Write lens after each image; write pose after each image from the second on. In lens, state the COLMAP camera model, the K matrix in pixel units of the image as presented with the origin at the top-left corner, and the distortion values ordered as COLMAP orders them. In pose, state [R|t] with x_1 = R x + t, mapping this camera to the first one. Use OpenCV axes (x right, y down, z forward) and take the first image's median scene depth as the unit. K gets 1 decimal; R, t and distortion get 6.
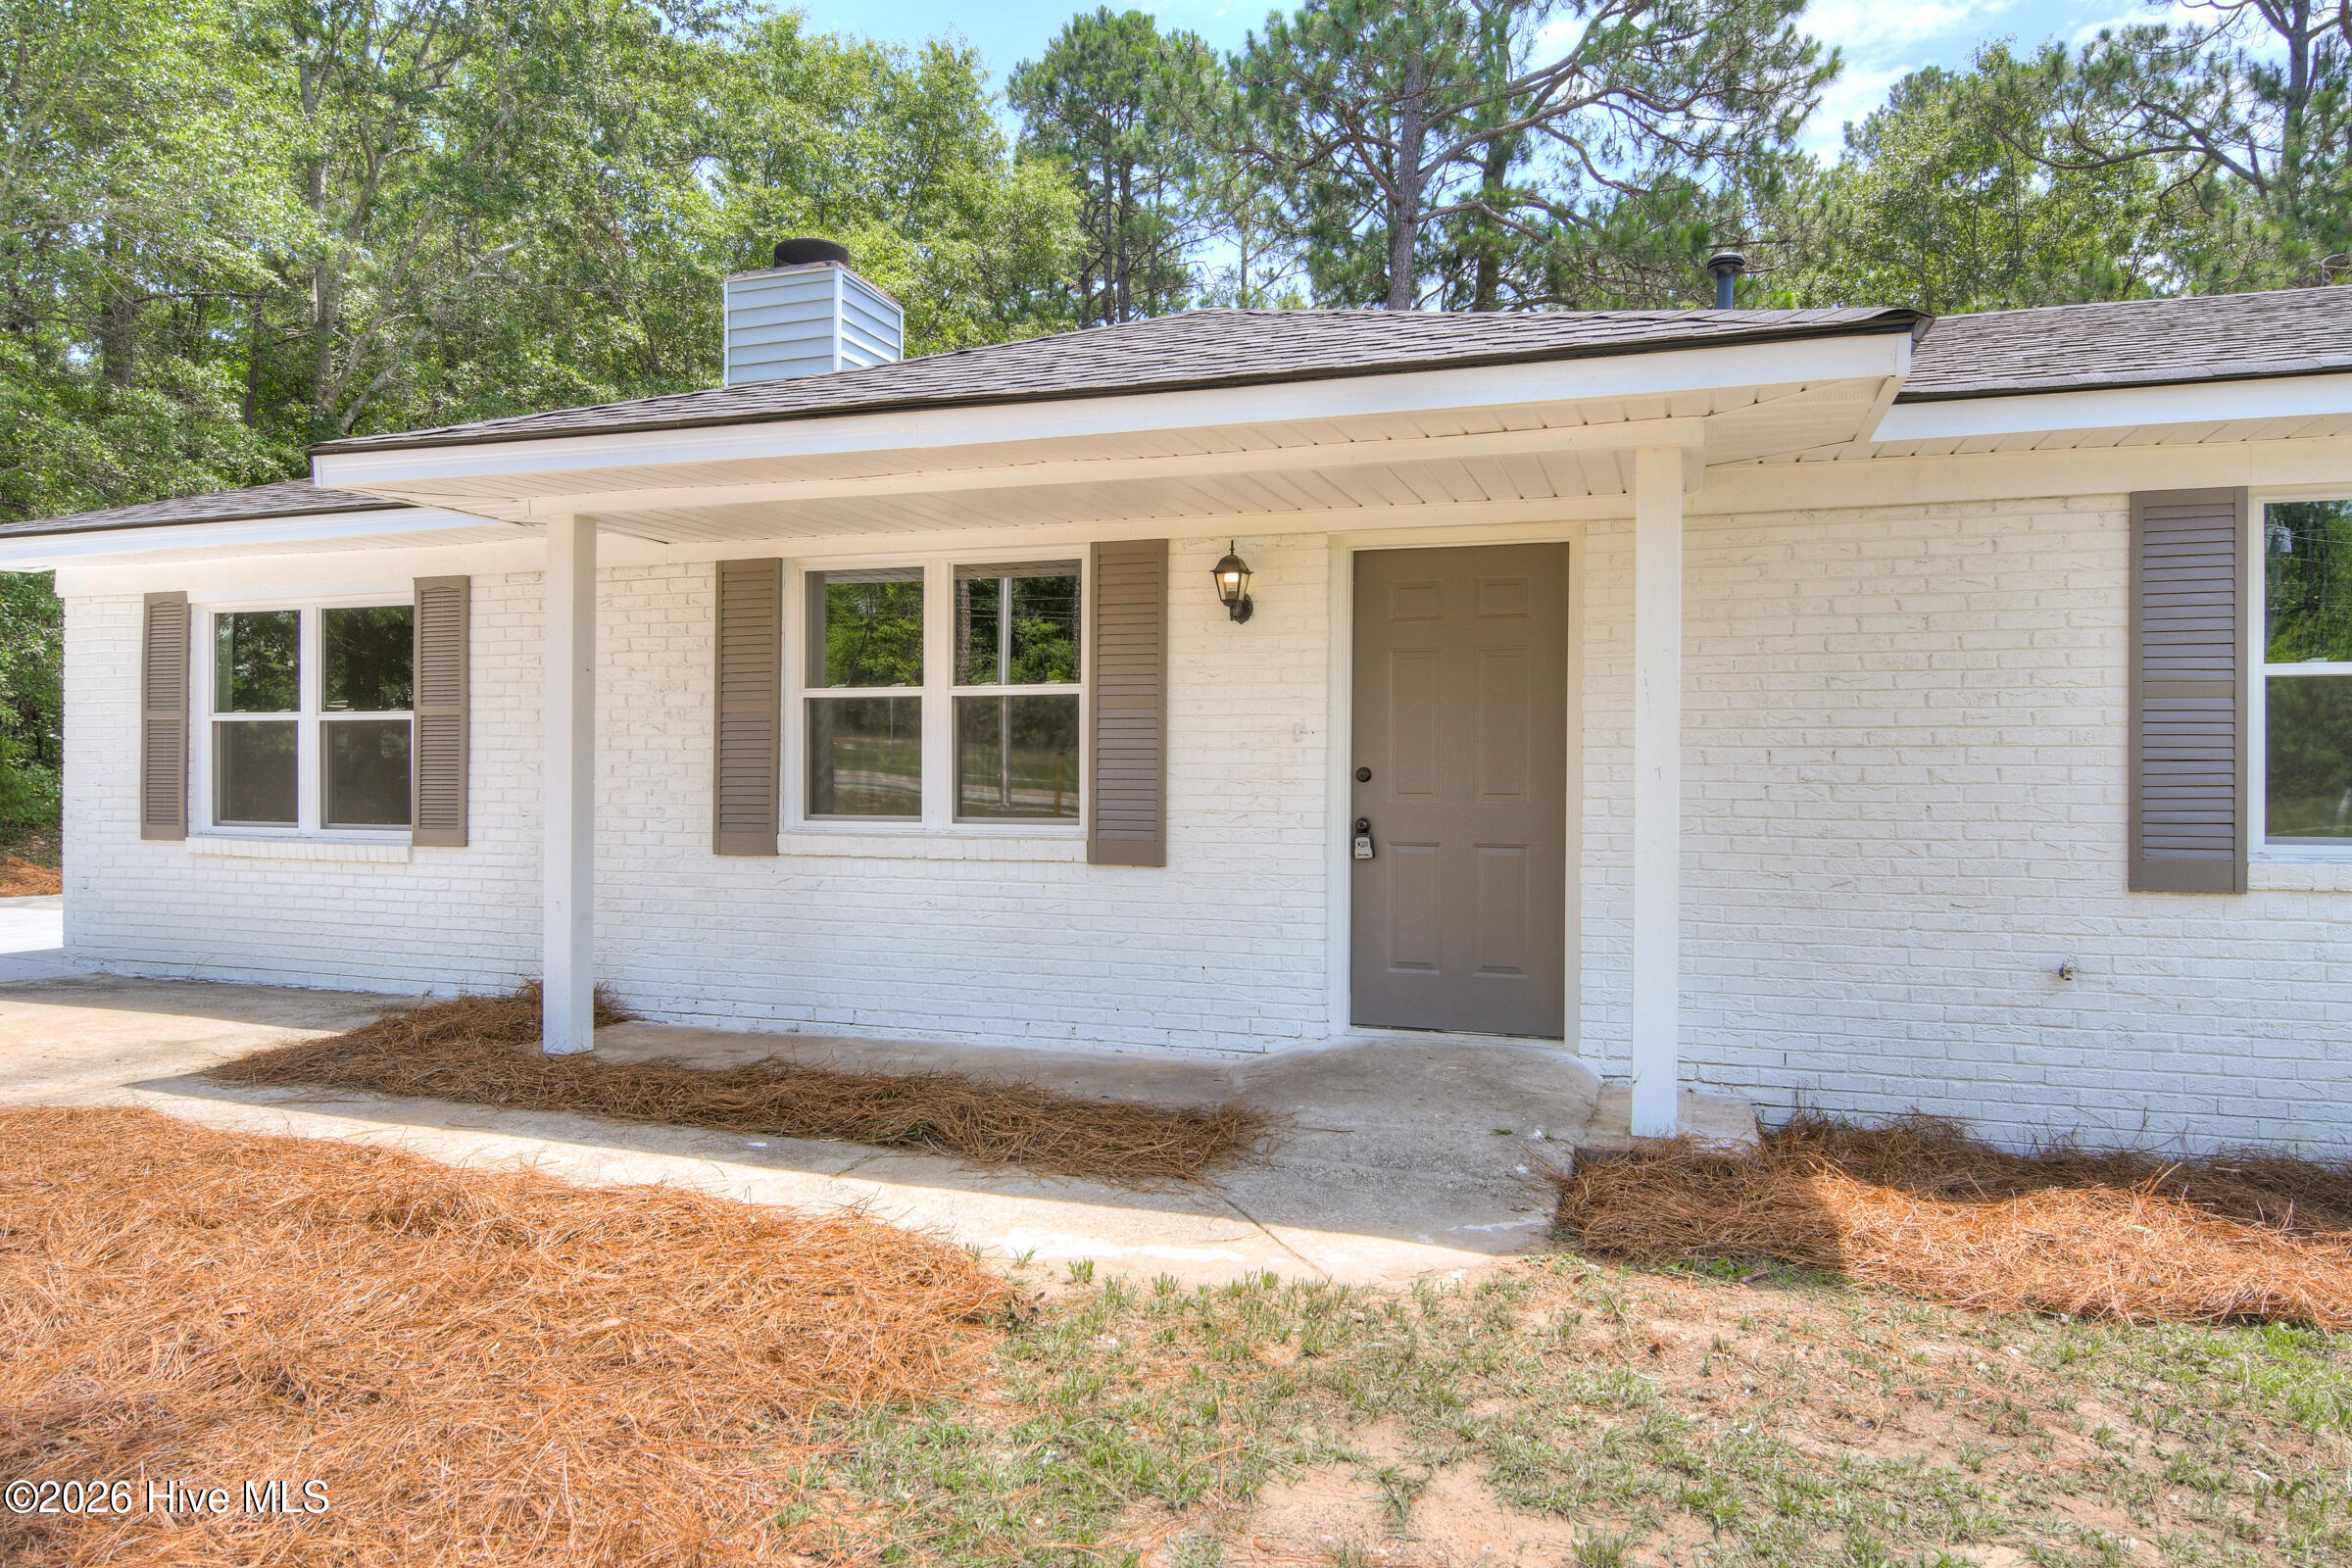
lens RADIAL K [[1445.0, 0, 1186.5], [0, 1445.0, 762.4], [0, 0, 1]] dist [-0.006068, -0.001045]
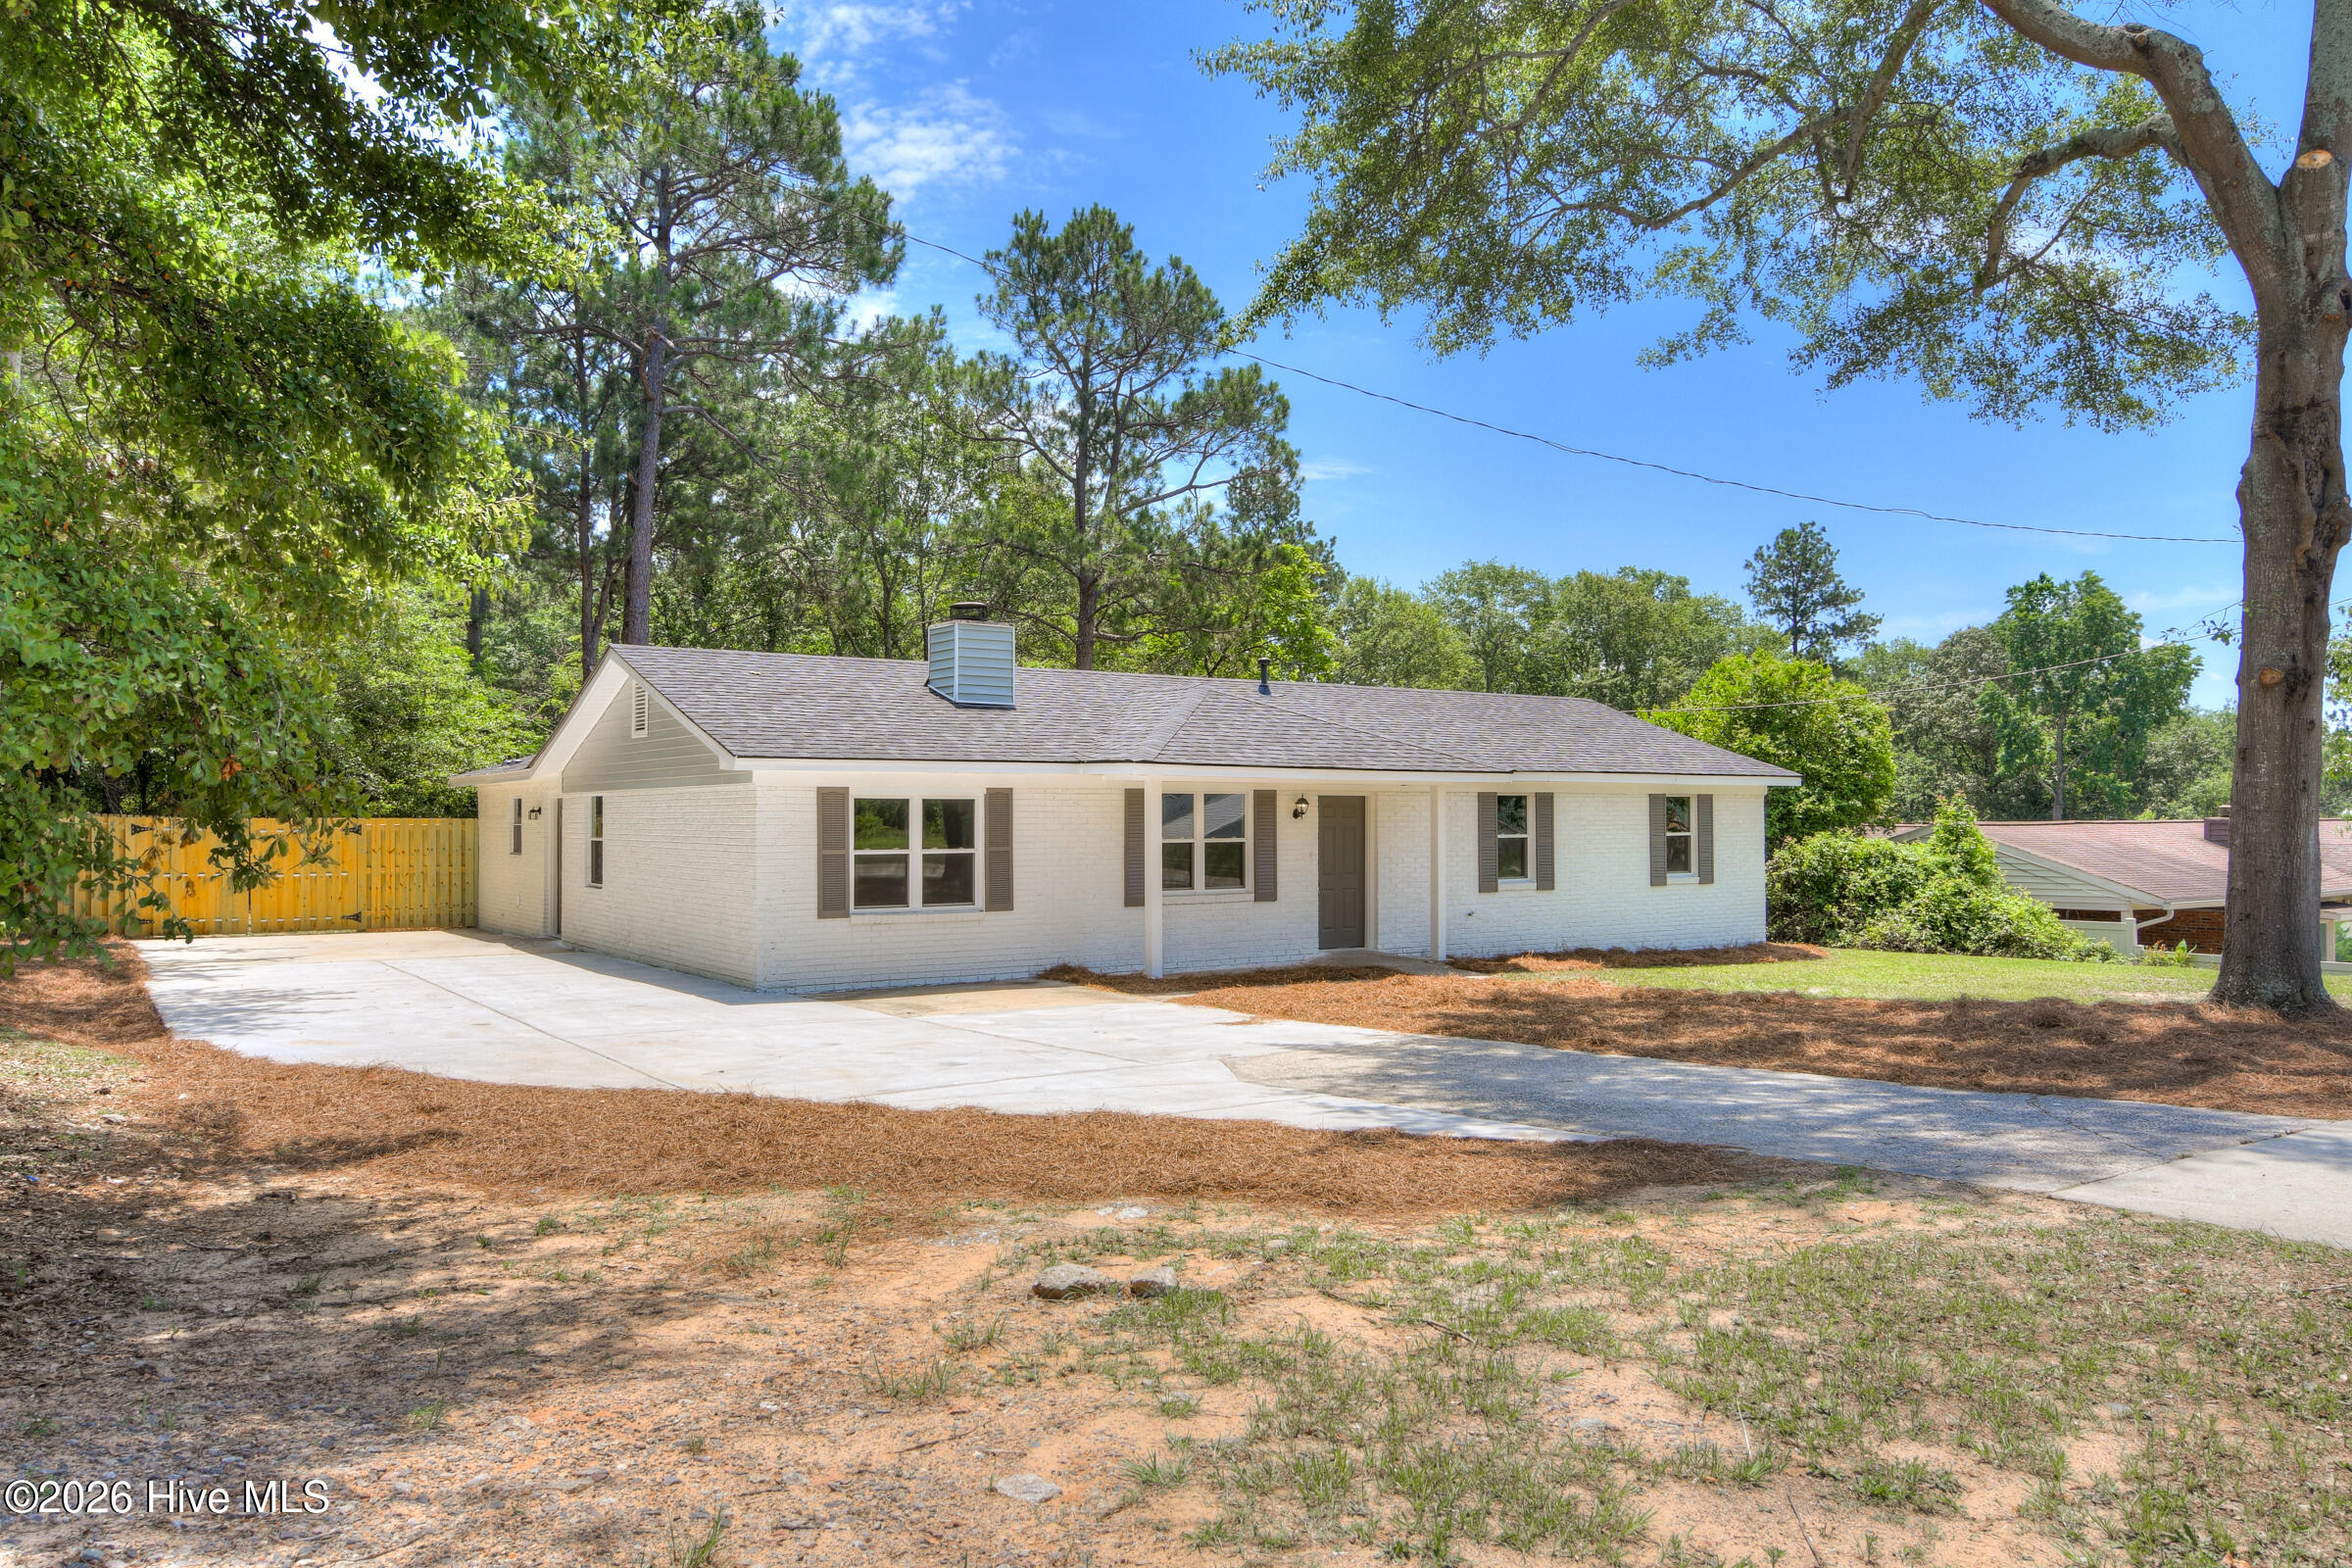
lens RADIAL K [[1587.6, 0, 1184.3], [0, 1587.6, 800.7], [0, 0, 1]] dist [-0.011266, -0.001496]
pose [[0.599643, 0.007840, 0.800229, -2.473336], [0.006166, 0.999877, -0.014416, -0.079386], [-0.800244, 0.013579, 0.599521, -0.724122]]
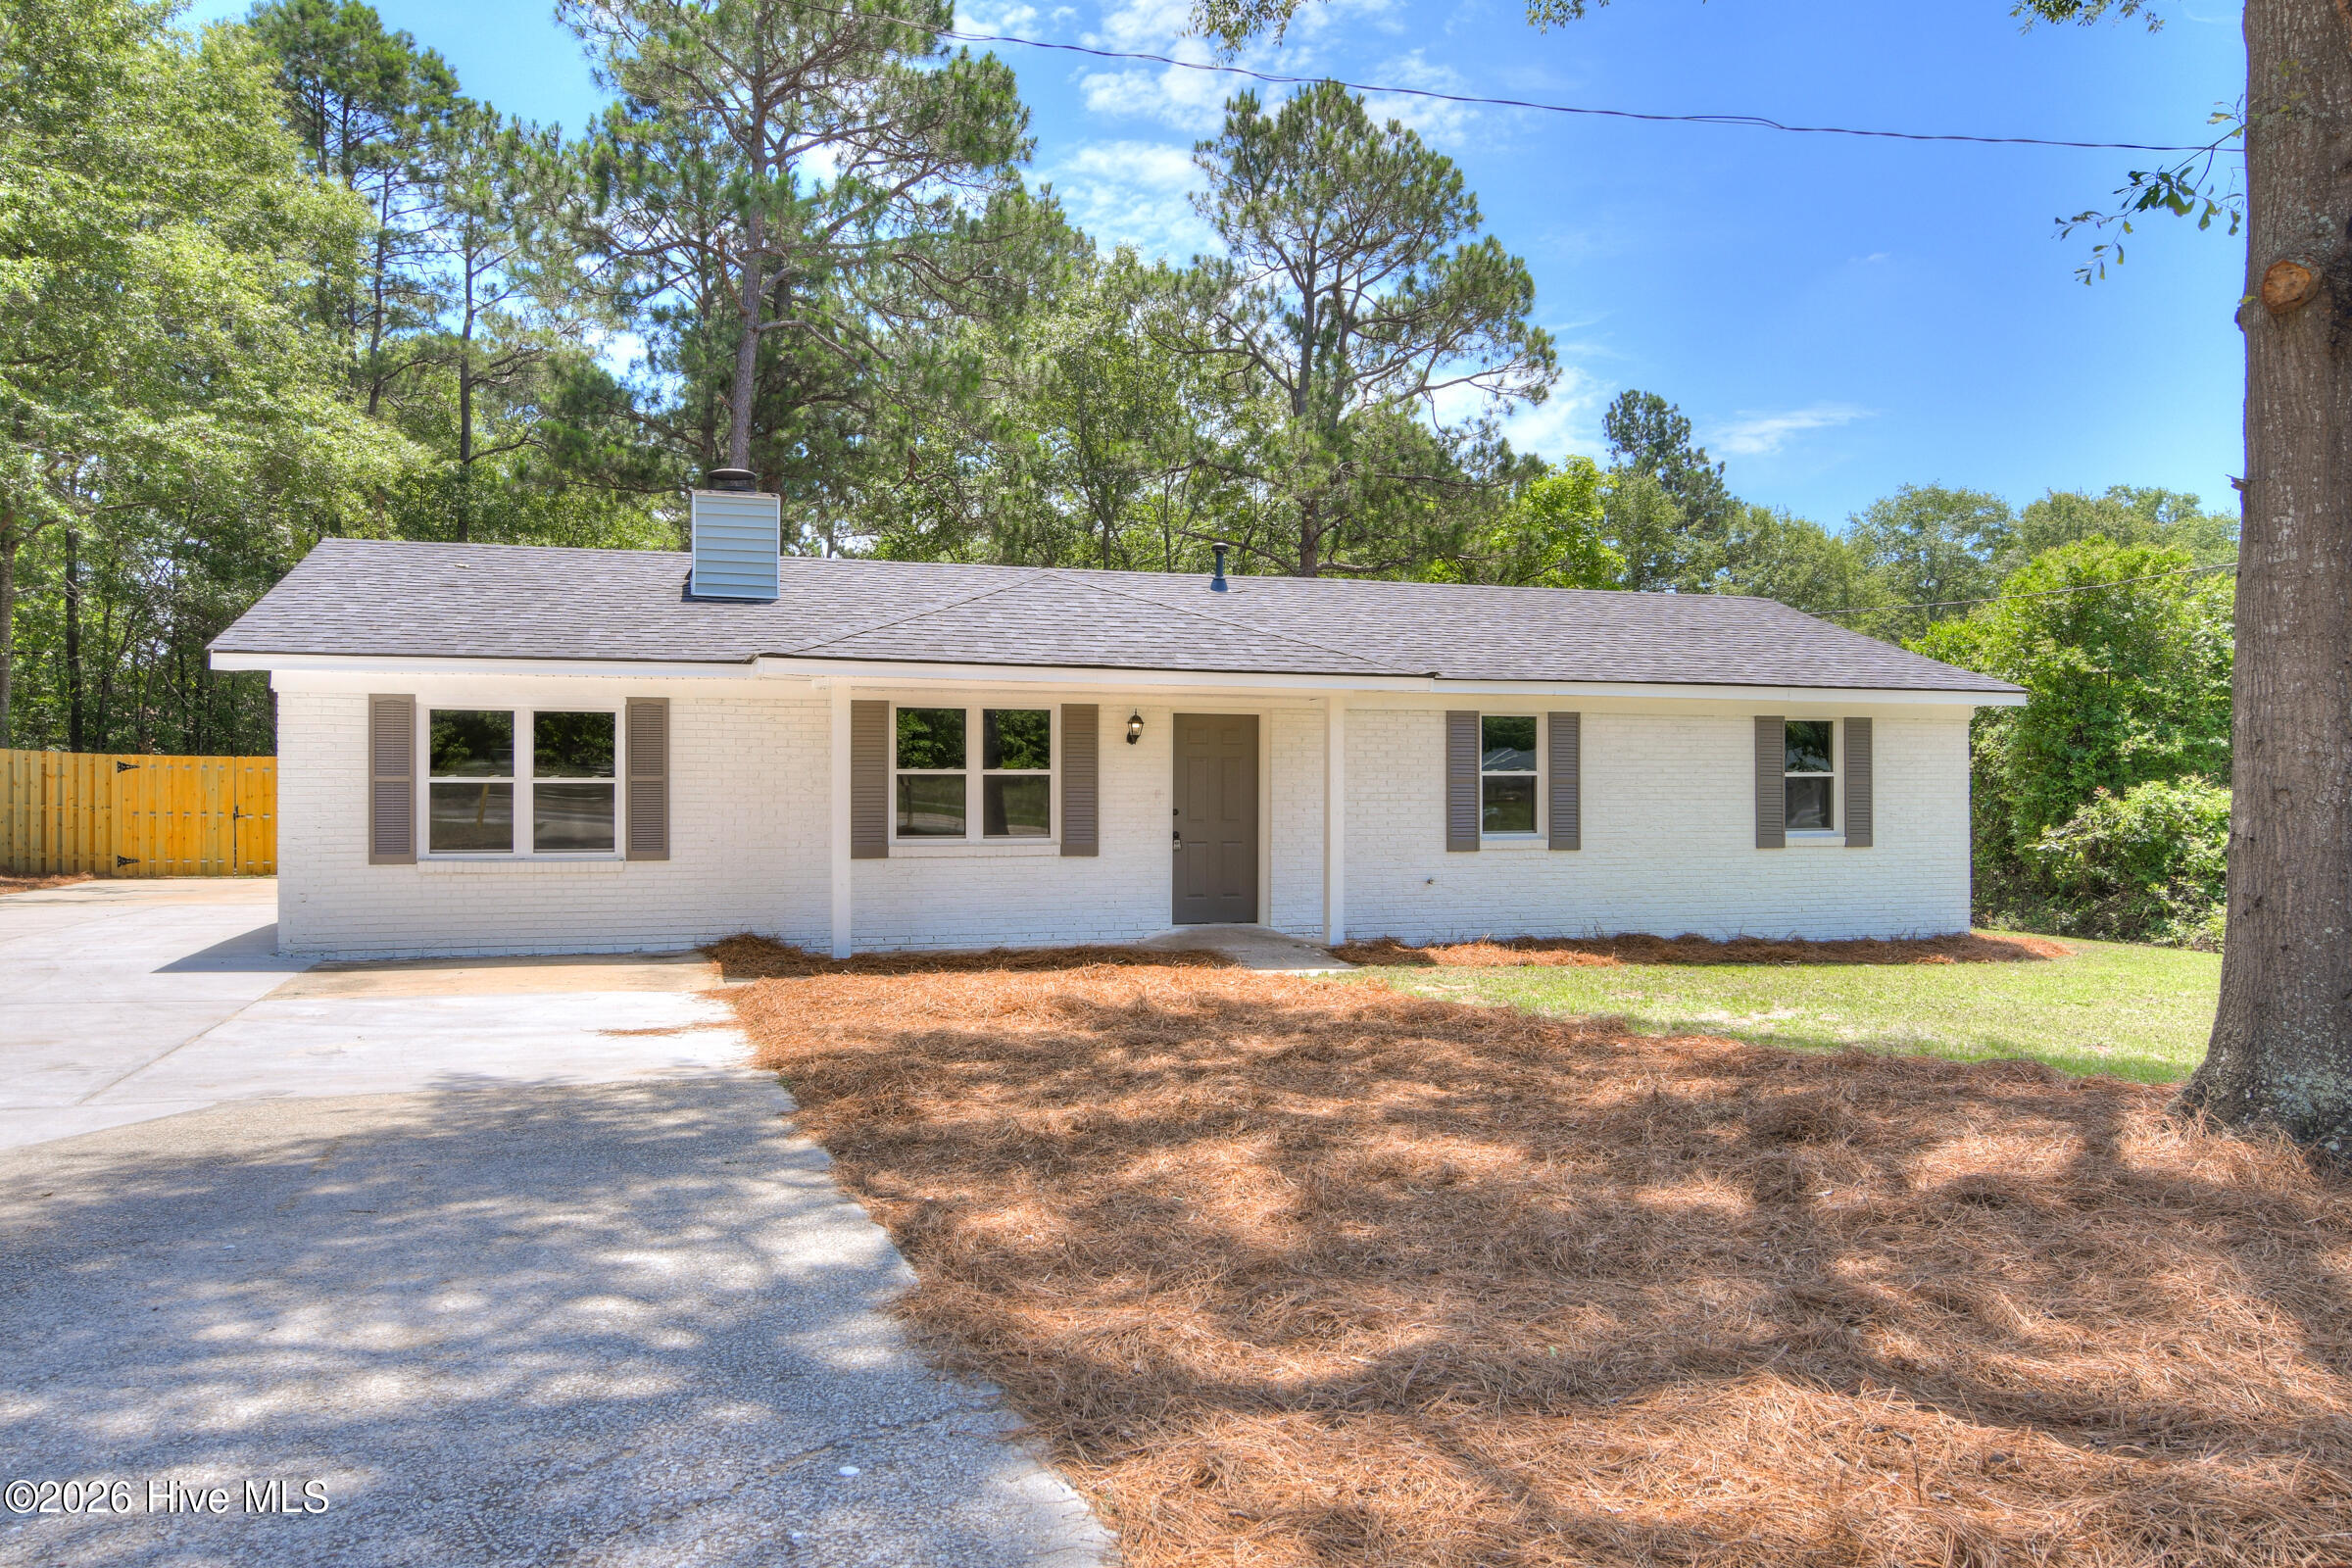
lens RADIAL K [[1587.6, 0, 1176.1], [0, 1587.6, 779.3], [0, 0, 1]] dist [-0.011266, -0.001496]
pose [[0.807444, 0.004037, 0.589931, -1.195321], [0.001189, 0.999963, -0.008471, -0.020626], [-0.589943, 0.007541, 0.807410, -0.892476]]
